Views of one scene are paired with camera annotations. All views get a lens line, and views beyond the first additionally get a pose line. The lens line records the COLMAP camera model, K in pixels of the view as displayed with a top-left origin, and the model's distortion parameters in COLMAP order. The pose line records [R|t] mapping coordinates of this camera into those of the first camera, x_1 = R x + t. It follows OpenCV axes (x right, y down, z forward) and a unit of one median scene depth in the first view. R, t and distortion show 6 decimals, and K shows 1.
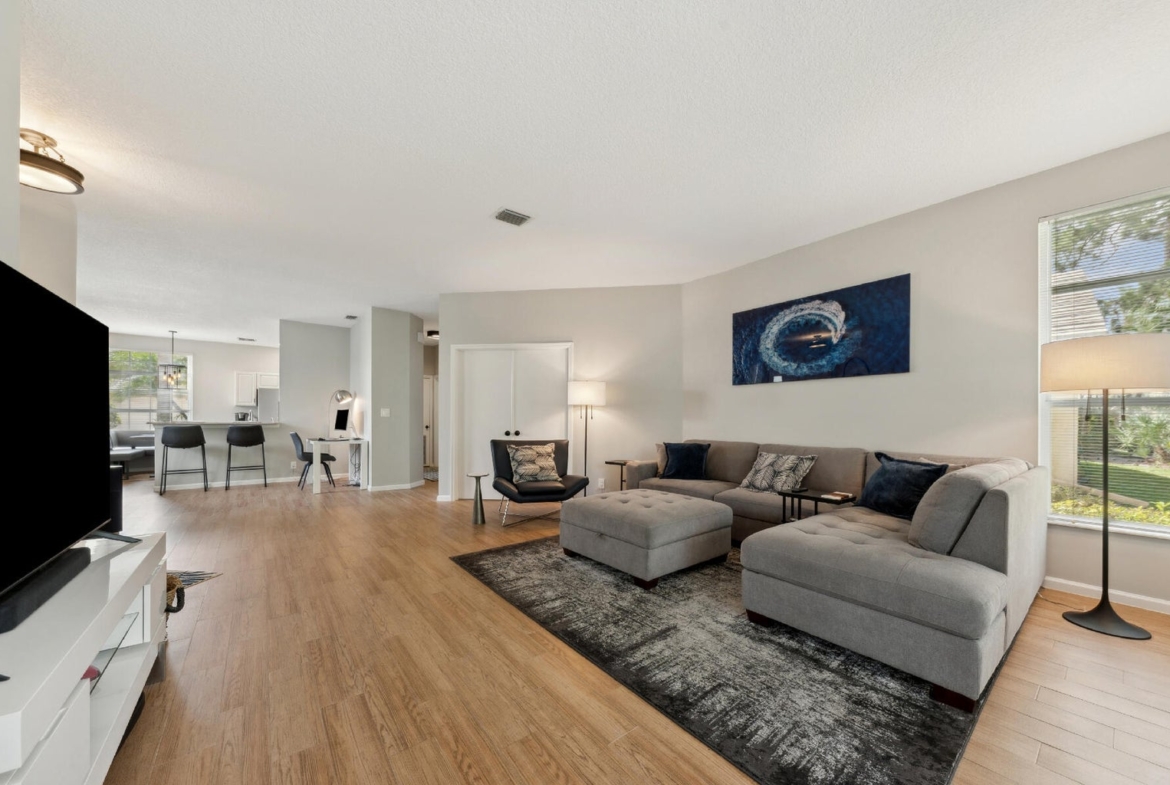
lens RADIAL K [[415.0, 0, 582.6], [0, 415.0, 420.9], [0, 0, 1]] dist [0.000918, 0.000004]
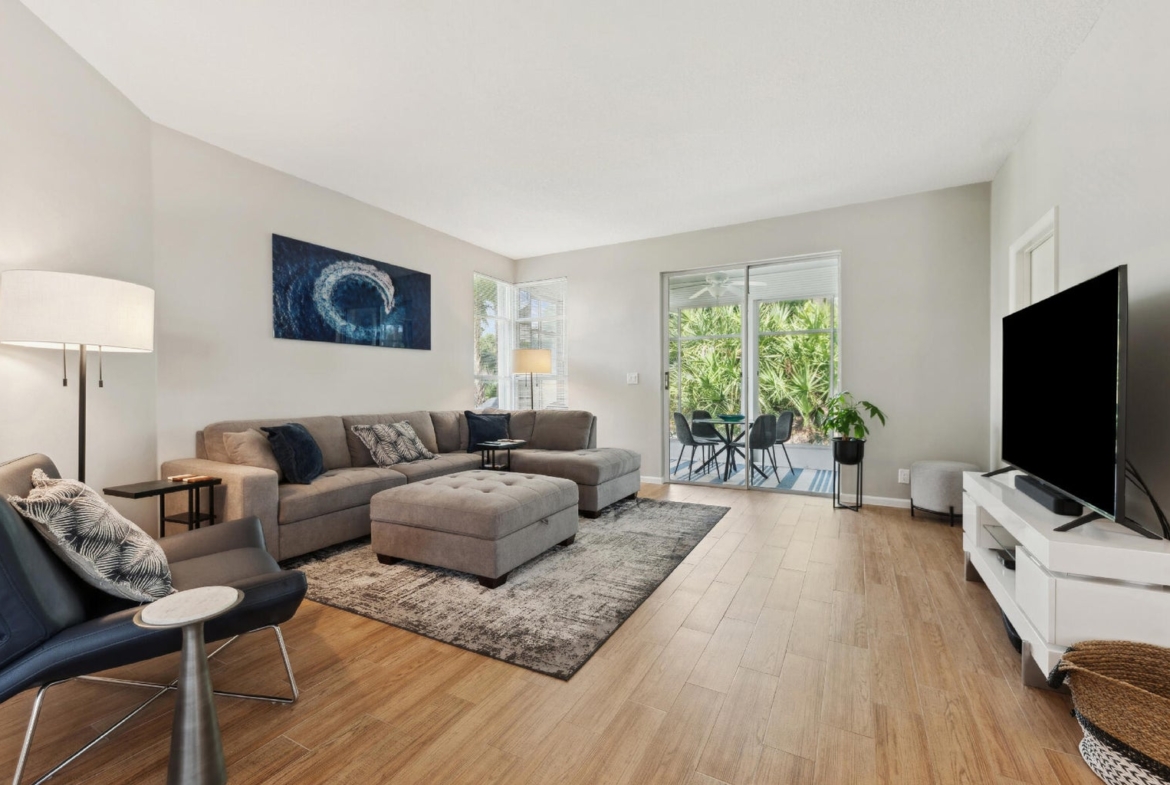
lens RADIAL K [[484.2, 0, 585.0], [0, 484.2, 392.5], [0, 0, 1]] dist [0.000041, 0.000009]
pose [[-0.398832, -0.013870, 0.916919, -0.603743], [0.003386, 0.999857, 0.016598, -0.005700], [-0.917018, 0.009725, -0.398727, 0.870866]]
